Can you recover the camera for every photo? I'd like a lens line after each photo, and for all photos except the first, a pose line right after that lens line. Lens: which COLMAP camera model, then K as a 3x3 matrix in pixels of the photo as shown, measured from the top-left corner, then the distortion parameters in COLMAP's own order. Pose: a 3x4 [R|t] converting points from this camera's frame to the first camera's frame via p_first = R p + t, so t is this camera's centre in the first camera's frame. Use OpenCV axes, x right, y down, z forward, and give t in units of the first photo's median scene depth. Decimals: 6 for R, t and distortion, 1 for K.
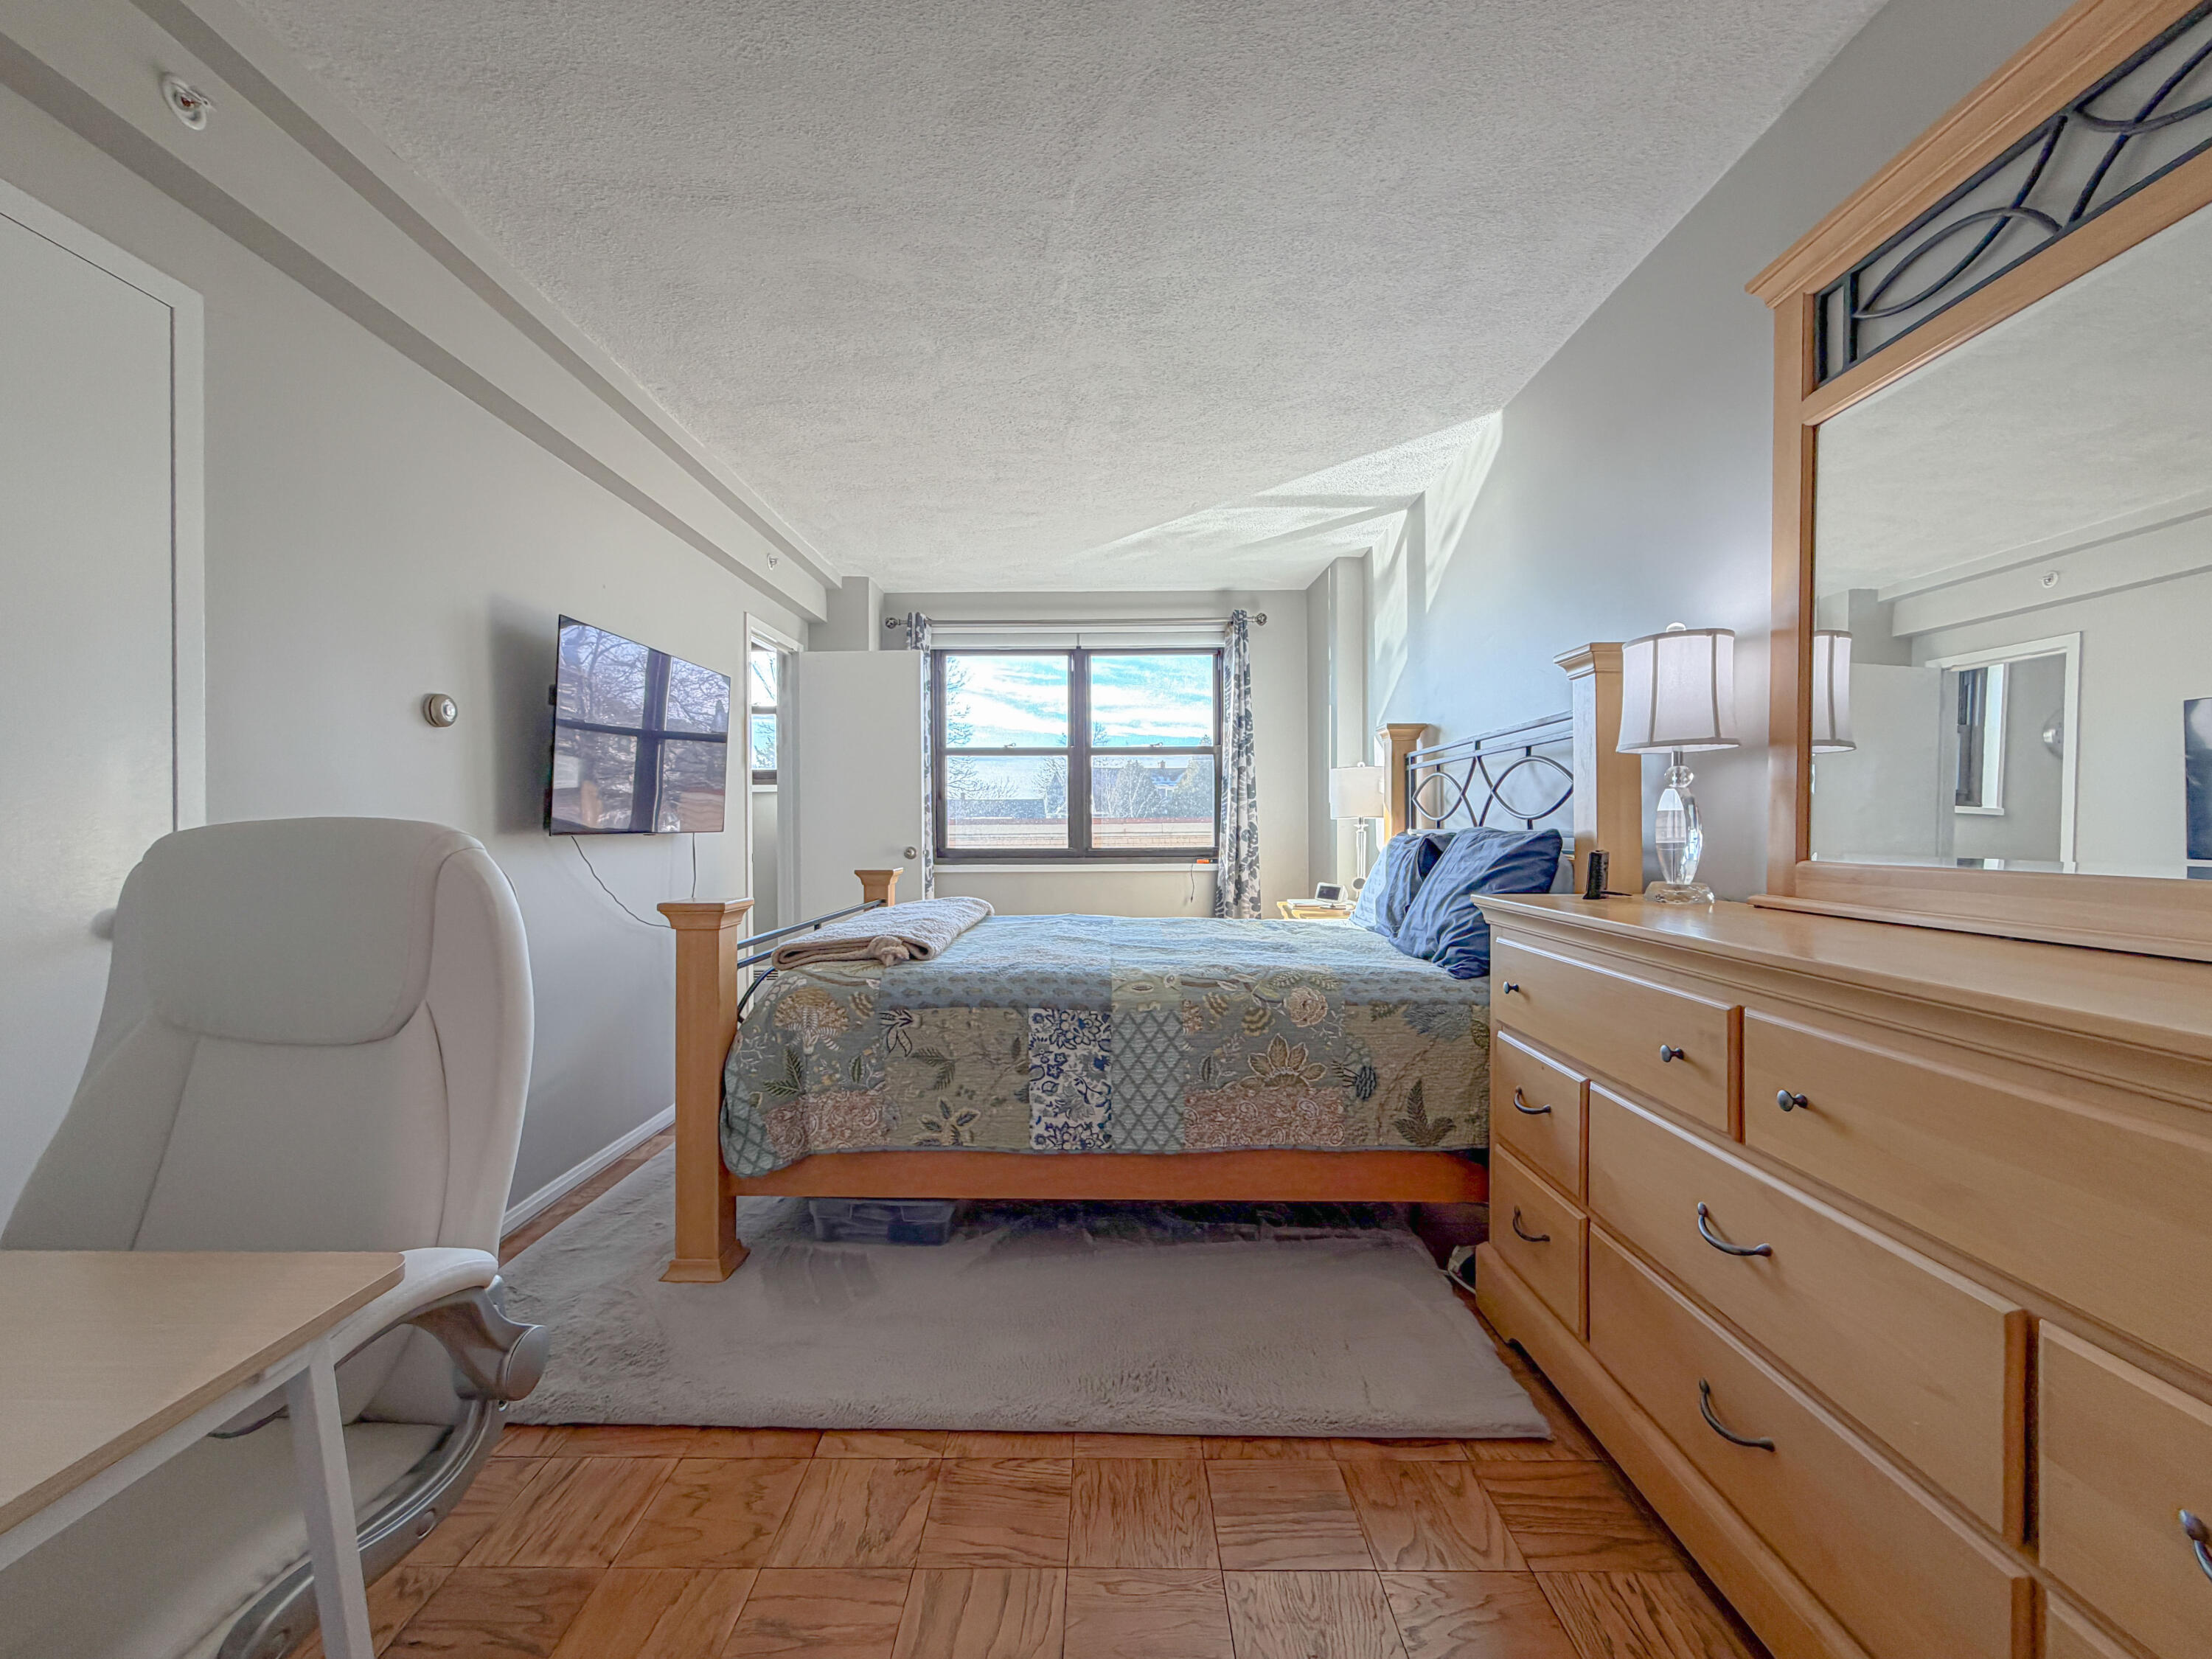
lens RADIAL K [[888.3, 0, 1104.3], [0, 888.3, 823.3], [0, 0, 1]] dist [0.000201, 0.000088]
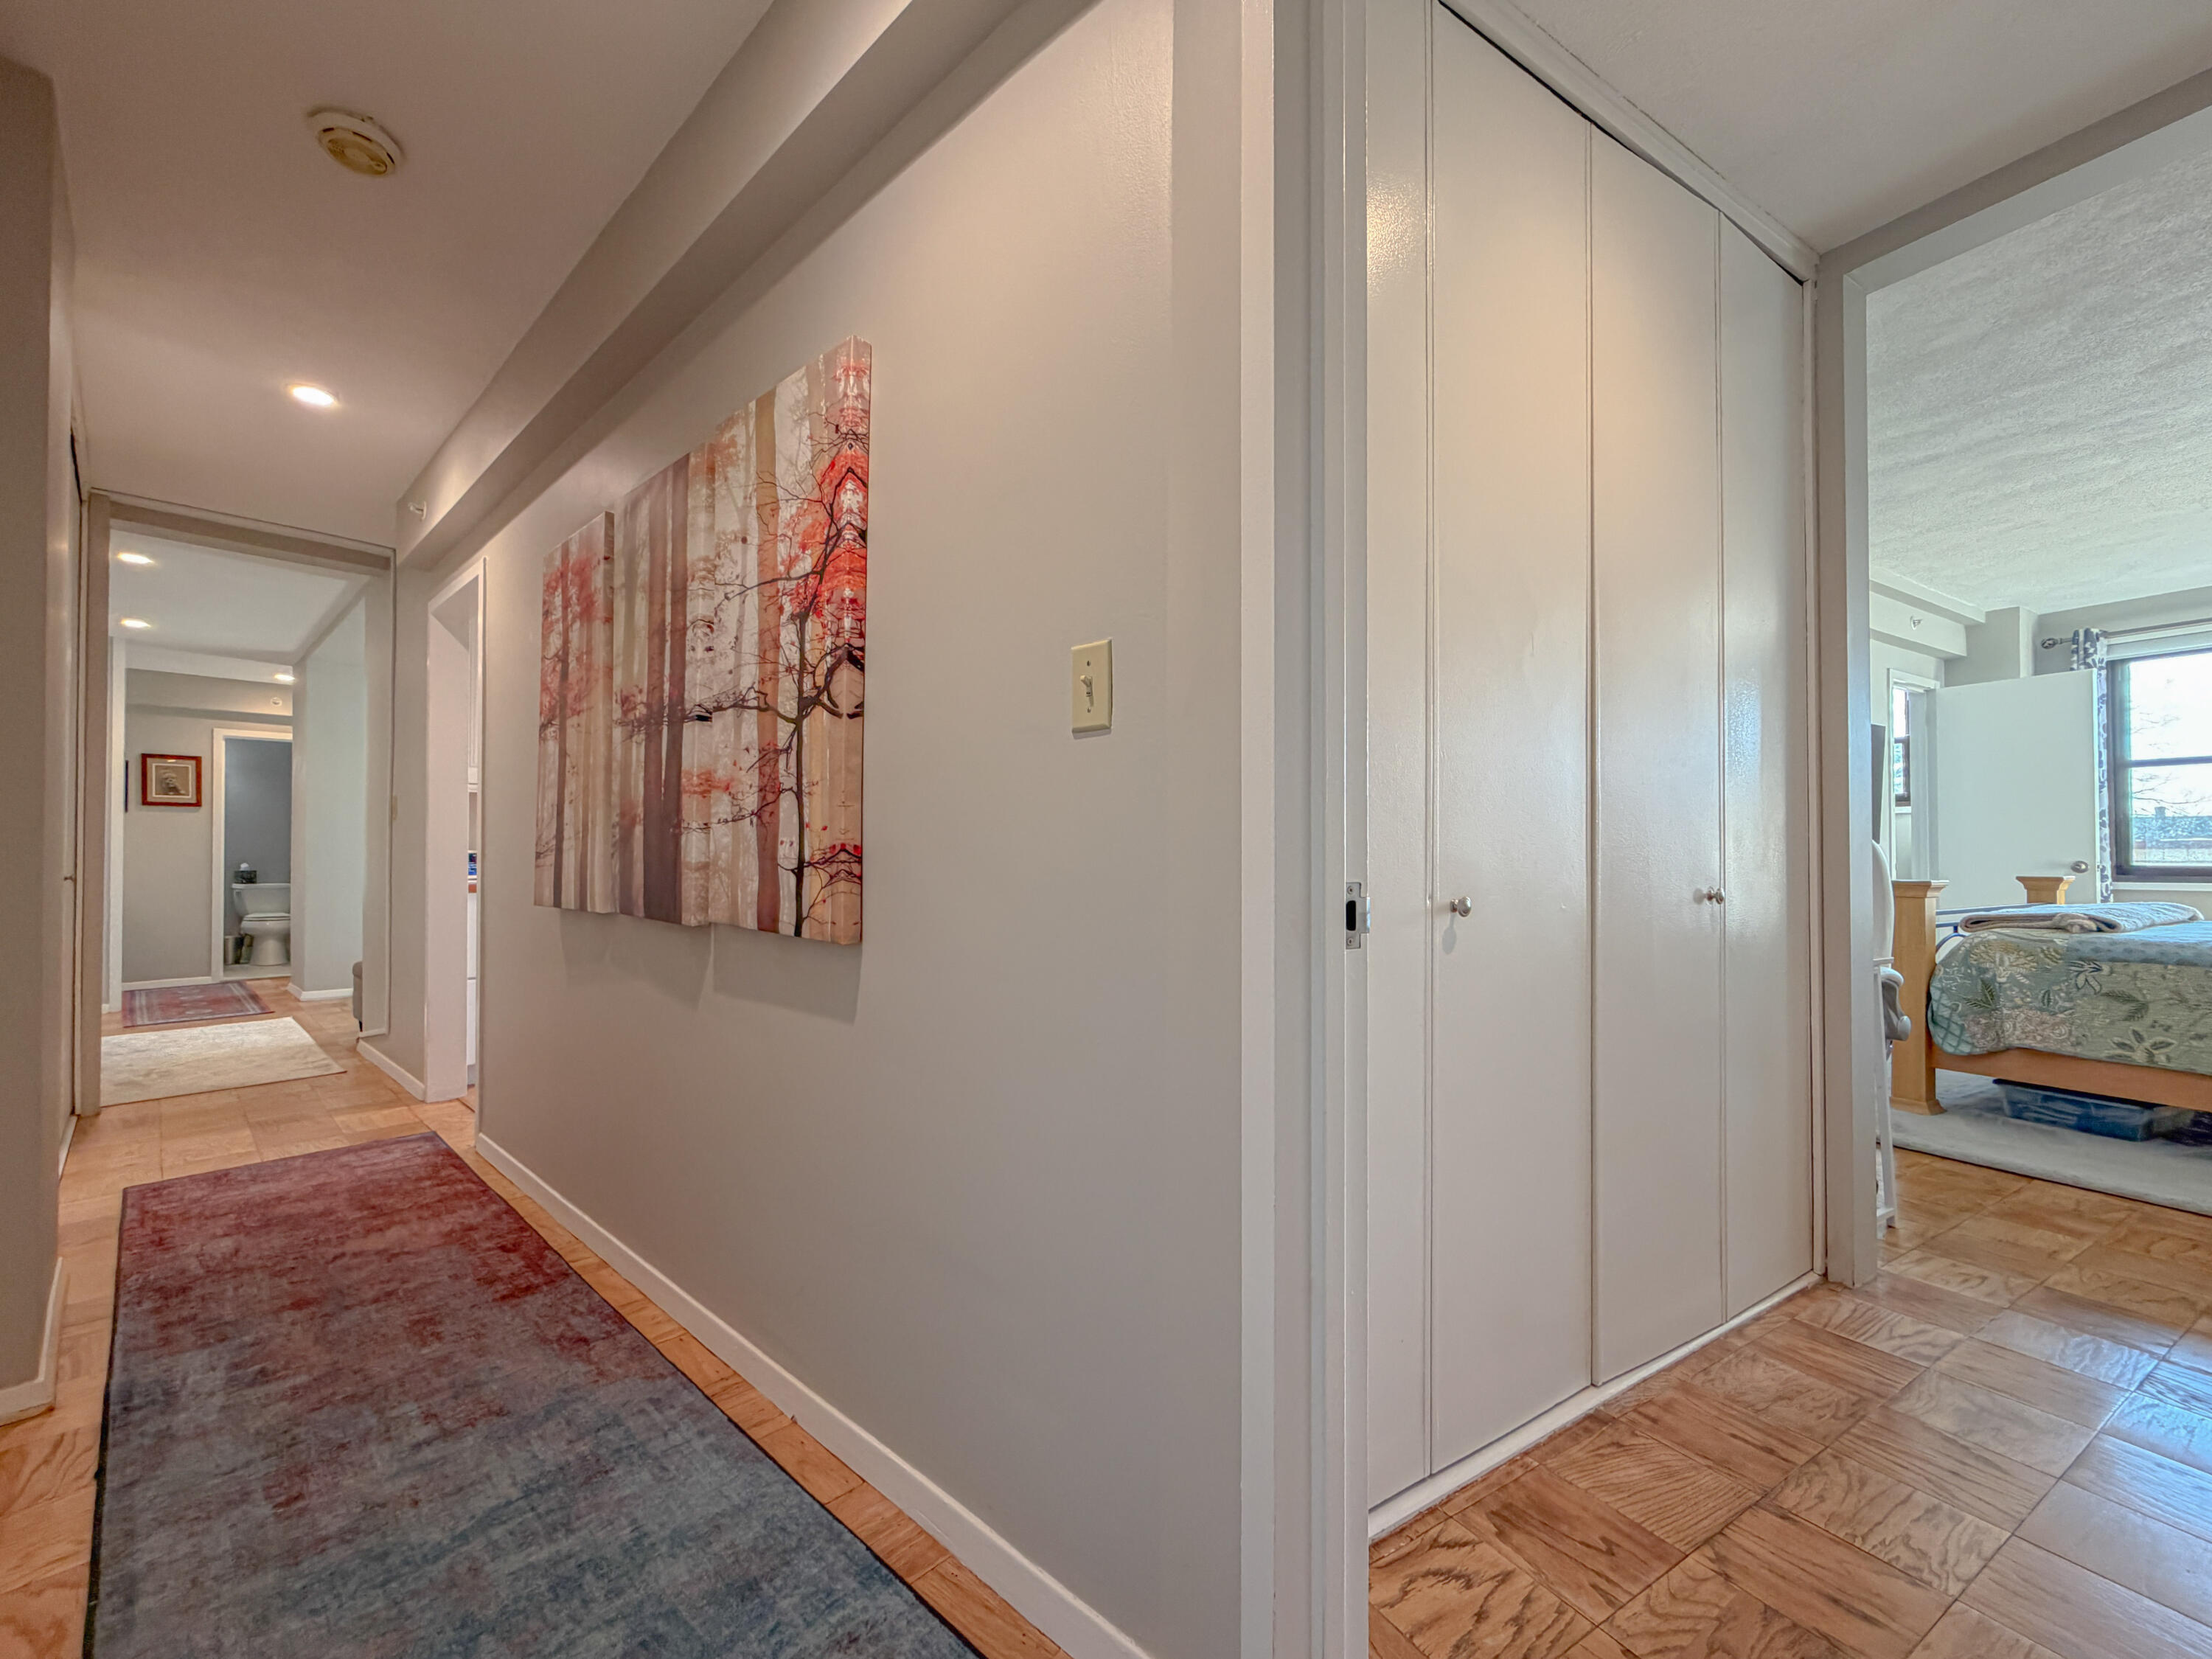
lens RADIAL K [[888.3, 0, 1107.6], [0, 888.3, 848.5], [0, 0, 1]] dist [0.000201, 0.000088]
pose [[0.516618, -0.005653, -0.856198, 0.171302], [0.000353, 0.999980, -0.006389, 0.038322], [0.856216, 0.002998, 0.516609, -1.045530]]
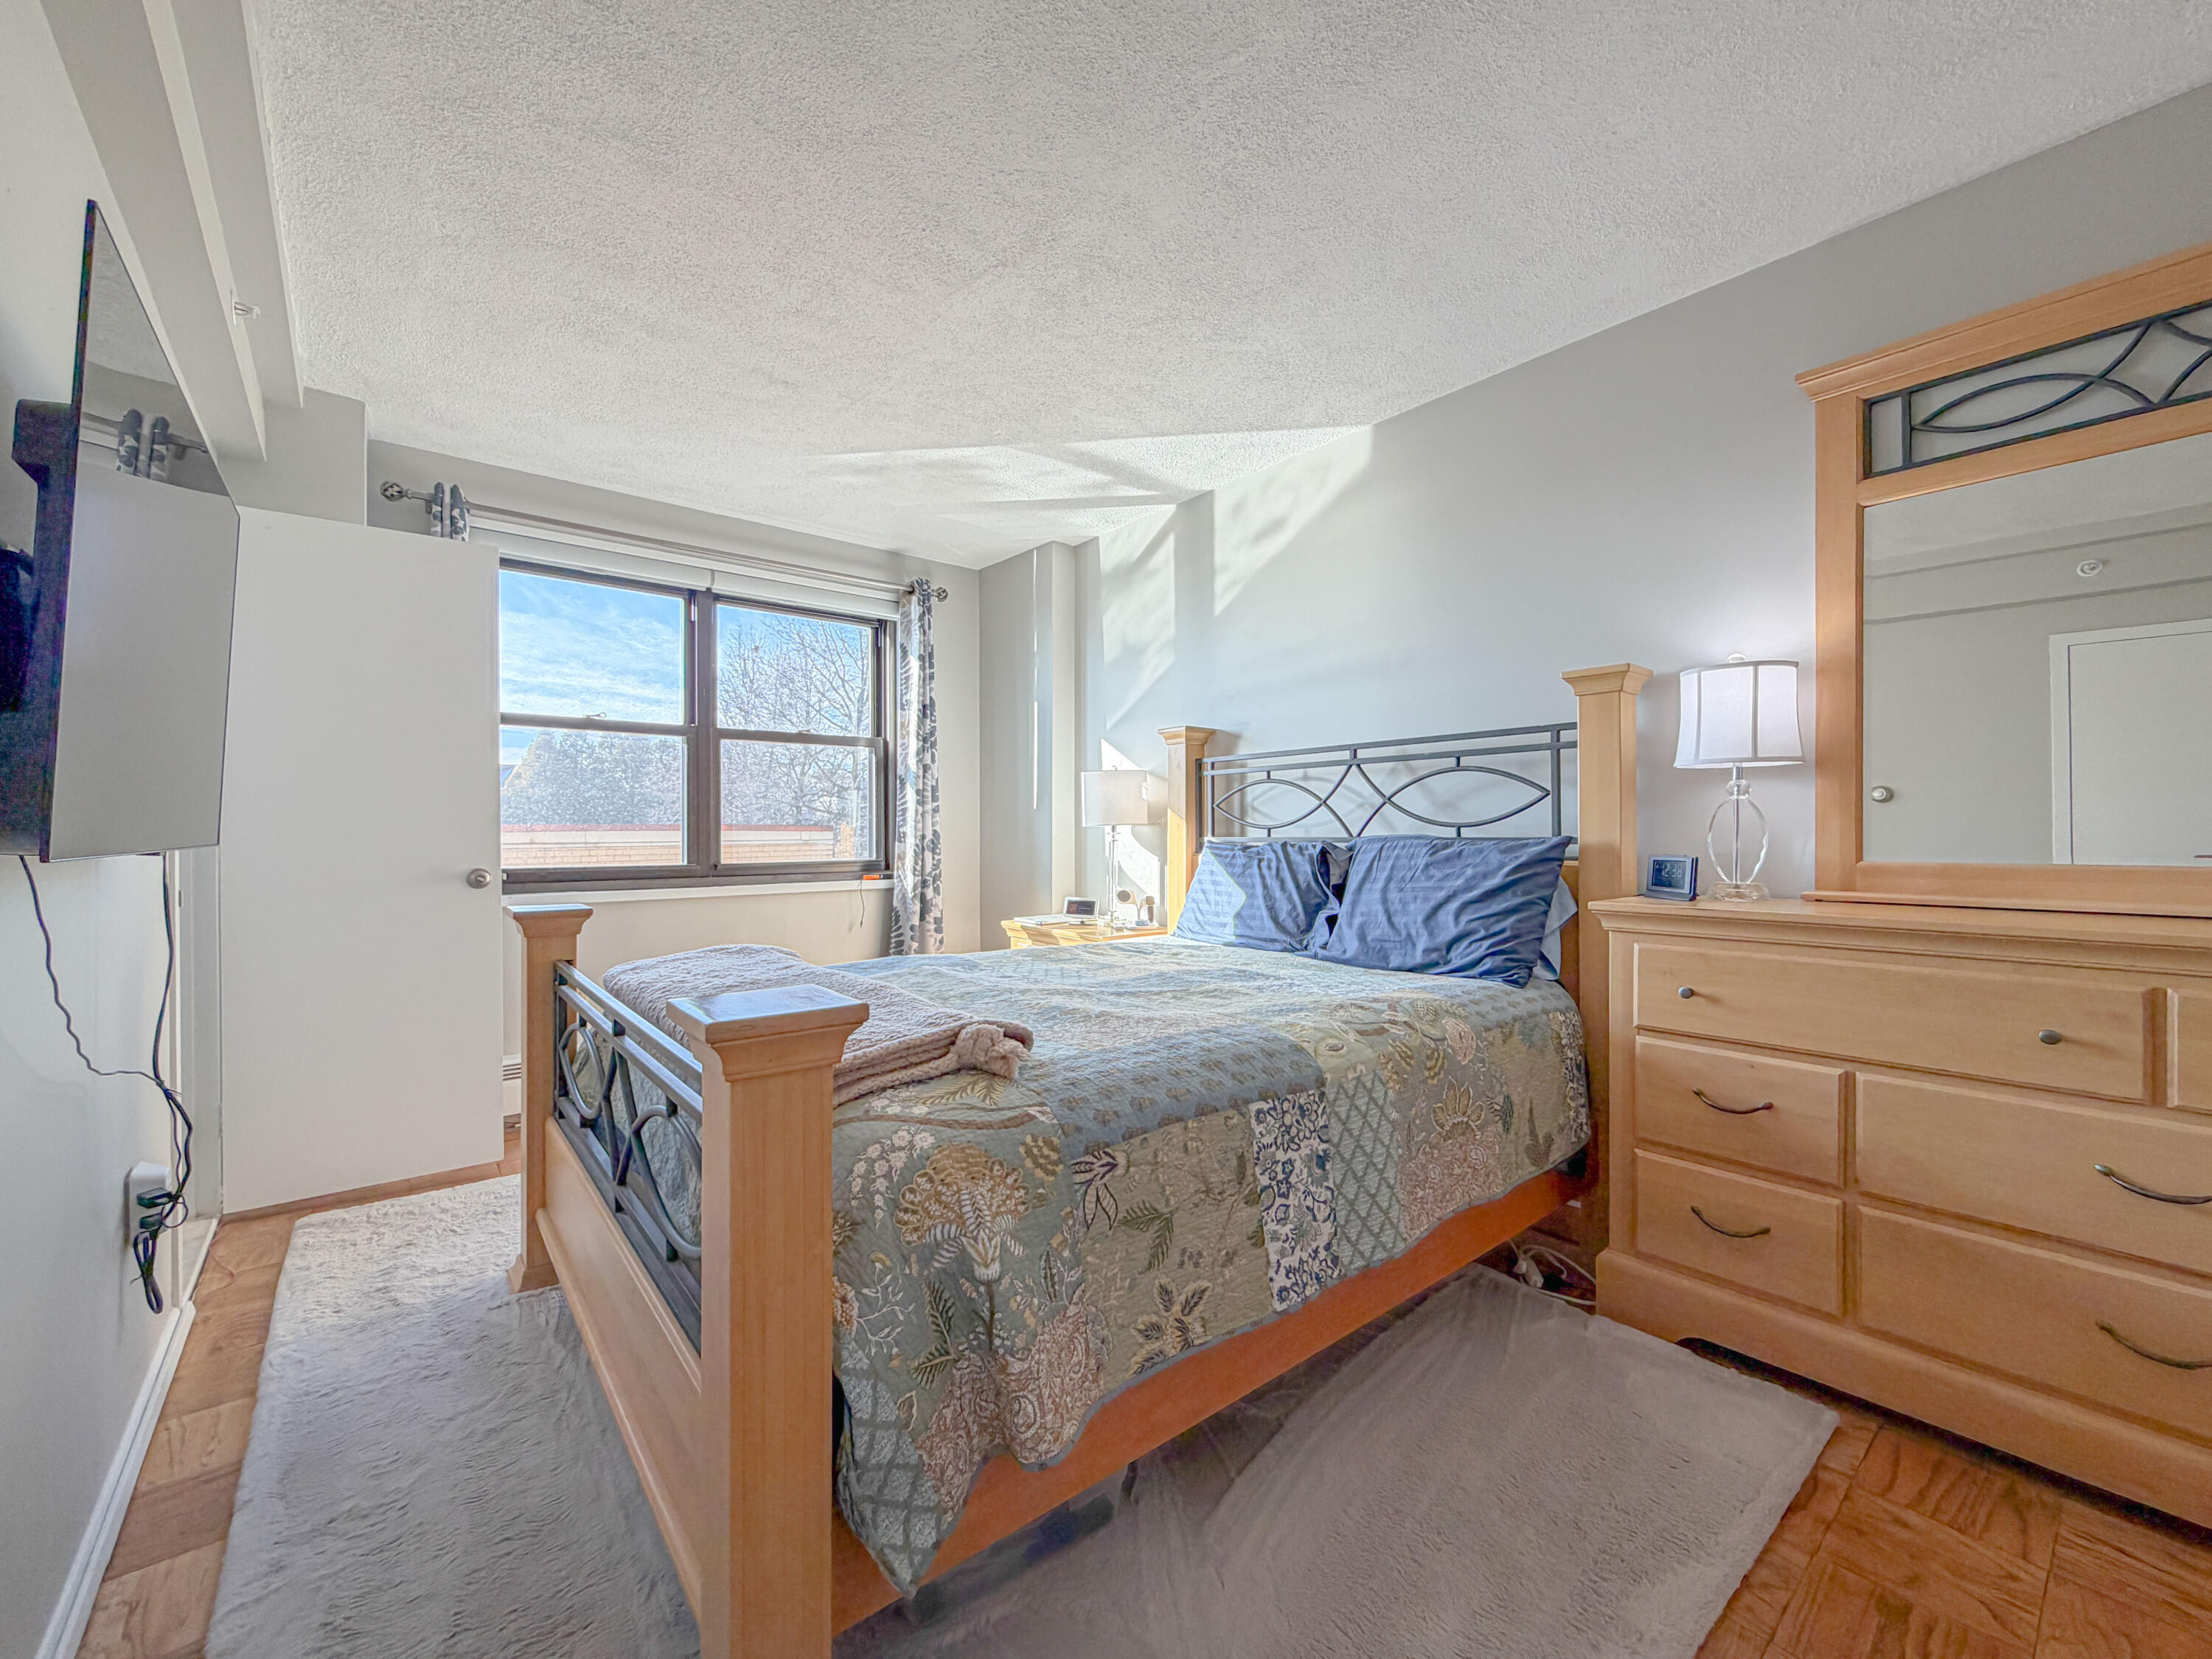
lens RADIAL K [[888.3, 0, 1106.5], [0, 888.3, 833.2], [0, 0, 1]] dist [0.000201, 0.000088]
pose [[0.764915, 0.000611, 0.644131, -0.584541], [-0.001292, 0.999999, 0.000585, 0.003136], [-0.644130, -0.001280, 0.764915, 0.541699]]
